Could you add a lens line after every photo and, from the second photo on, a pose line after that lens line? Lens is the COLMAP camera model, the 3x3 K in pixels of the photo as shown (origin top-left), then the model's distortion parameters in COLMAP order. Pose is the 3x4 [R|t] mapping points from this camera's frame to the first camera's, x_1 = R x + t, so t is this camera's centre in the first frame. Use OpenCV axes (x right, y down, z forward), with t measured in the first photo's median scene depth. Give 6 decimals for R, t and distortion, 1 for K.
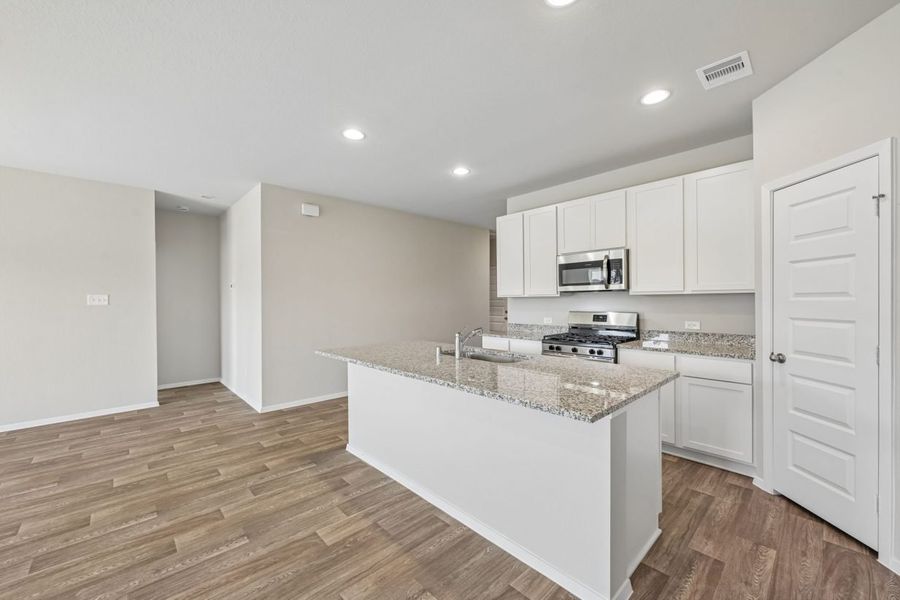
lens RADIAL K [[356.2, 0, 450.0], [0, 356.2, 301.4], [0, 0, 1]] dist [0.000831, -0.000162]
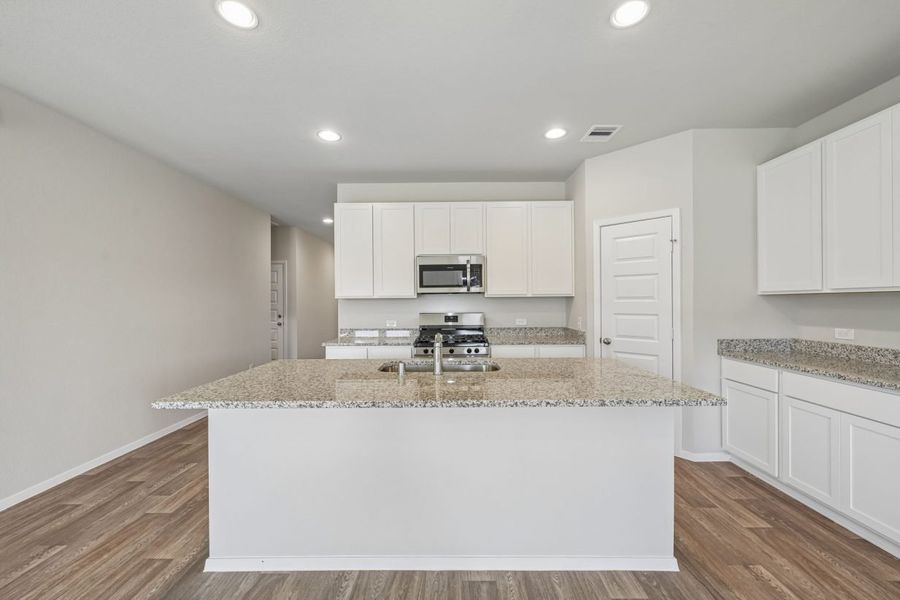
lens RADIAL K [[356.2, 0, 450.0], [0, 356.2, 301.4], [0, 0, 1]] dist [0.000831, -0.000162]
pose [[0.689105, 0.001967, 0.724659, -0.489935], [0.003469, 0.999976, -0.006013, 0.001975], [-0.724653, 0.006658, 0.689082, 0.387056]]
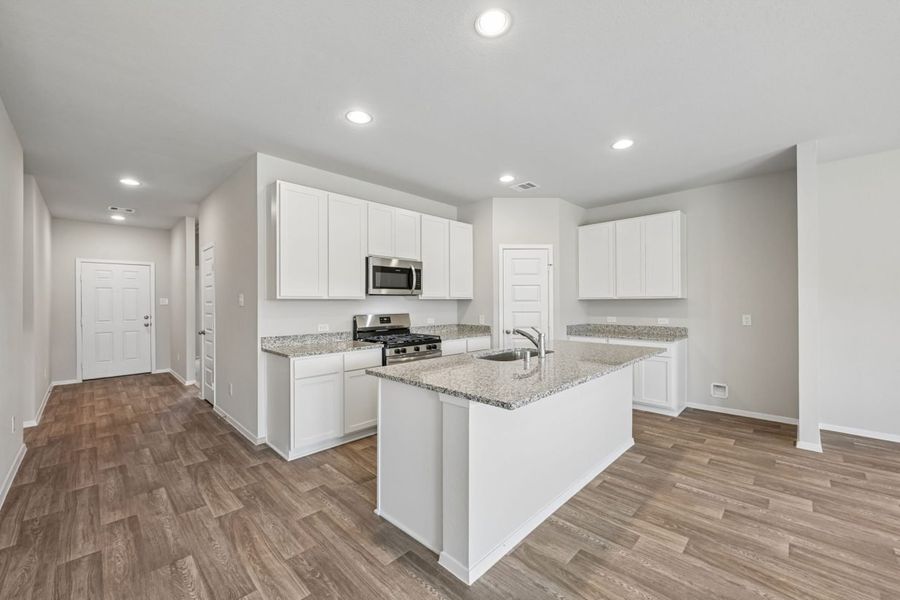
lens RADIAL K [[356.2, 0, 450.0], [0, 356.2, 301.4], [0, 0, 1]] dist [0.000831, -0.000162]
pose [[-0.040185, 0.009121, 0.999151, -0.935579], [0.005560, 0.999945, -0.008905, 0.001834], [-0.999177, 0.005197, -0.040234, 1.195173]]
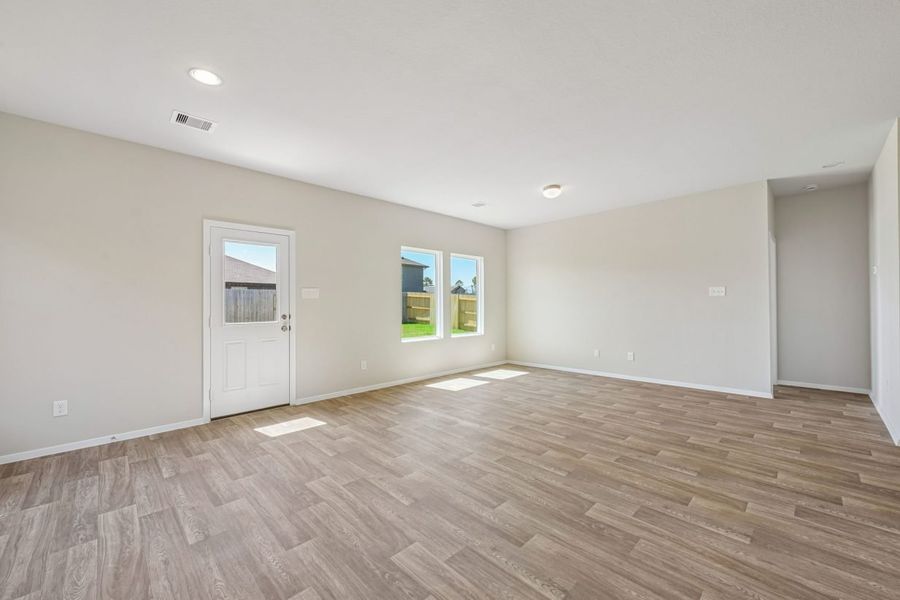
lens RADIAL K [[351.8, 0, 452.4], [0, 351.8, 344.4], [0, 0, 1]] dist [0.000949, 0.000149]
pose [[0.026385, 0.120108, -0.992410, 0.177406], [0.007648, 0.992702, 0.120347, 0.034960], [0.999623, -0.010766, 0.025274, 0.155612]]
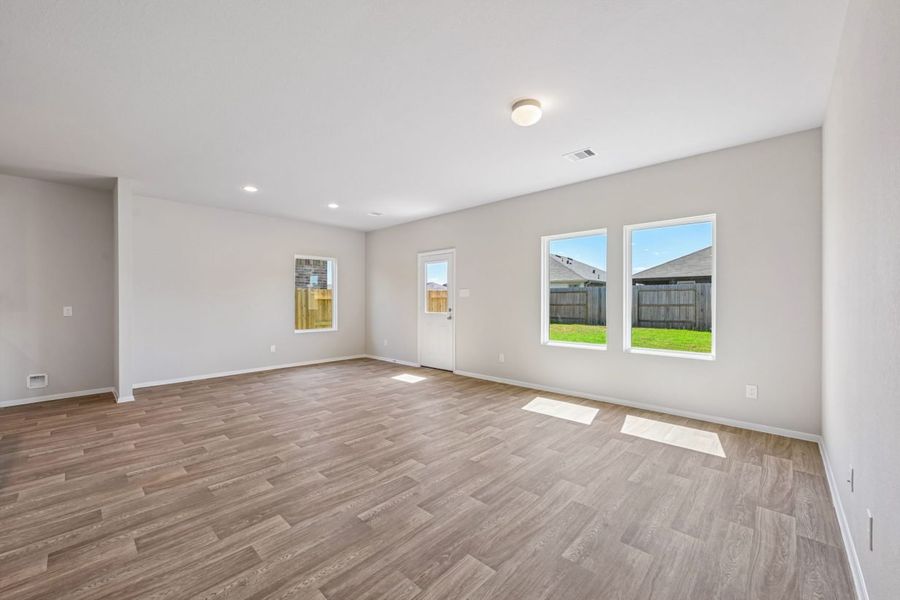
lens RADIAL K [[359.7, 0, 450.0], [0, 359.7, 300.0], [0, 0, 1]] dist [0.001076, 0.000086]
pose [[-0.998096, 0.008343, -0.061117, -1.173195], [0.008571, 0.999957, -0.003478, 0.039674], [0.061086, -0.003995, -0.998125, 1.679204]]
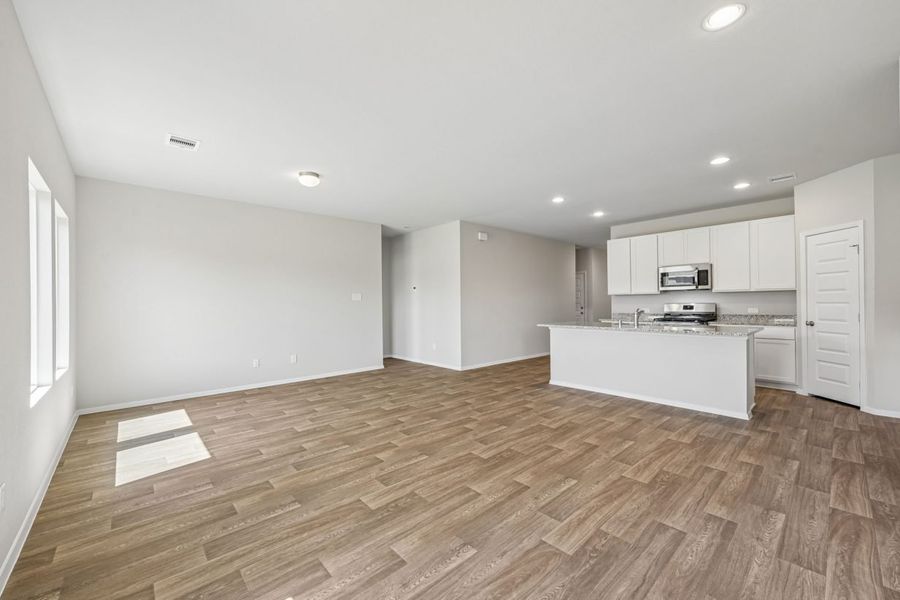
lens RADIAL K [[356.2, 0, 450.0], [0, 356.2, 301.4], [0, 0, 1]] dist [0.000831, -0.000162]
pose [[0.999879, -0.003115, -0.015241, -0.839905], [0.002997, 0.999965, -0.007772, 0.041149], [0.015265, 0.007725, 0.999854, -0.805426]]
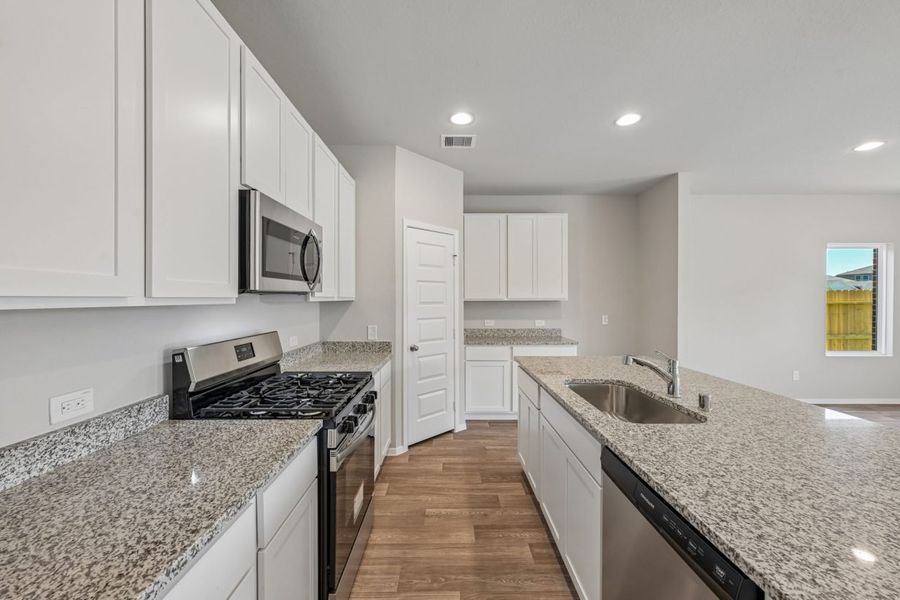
lens RADIAL K [[356.2, 0, 450.0], [0, 356.2, 301.4], [0, 0, 1]] dist [0.000831, -0.000162]
pose [[-0.733023, -0.001749, 0.680201, -0.117058], [0.002888, 0.999980, 0.005684, -0.026949], [-0.680198, 0.006132, -0.733003, 1.630889]]
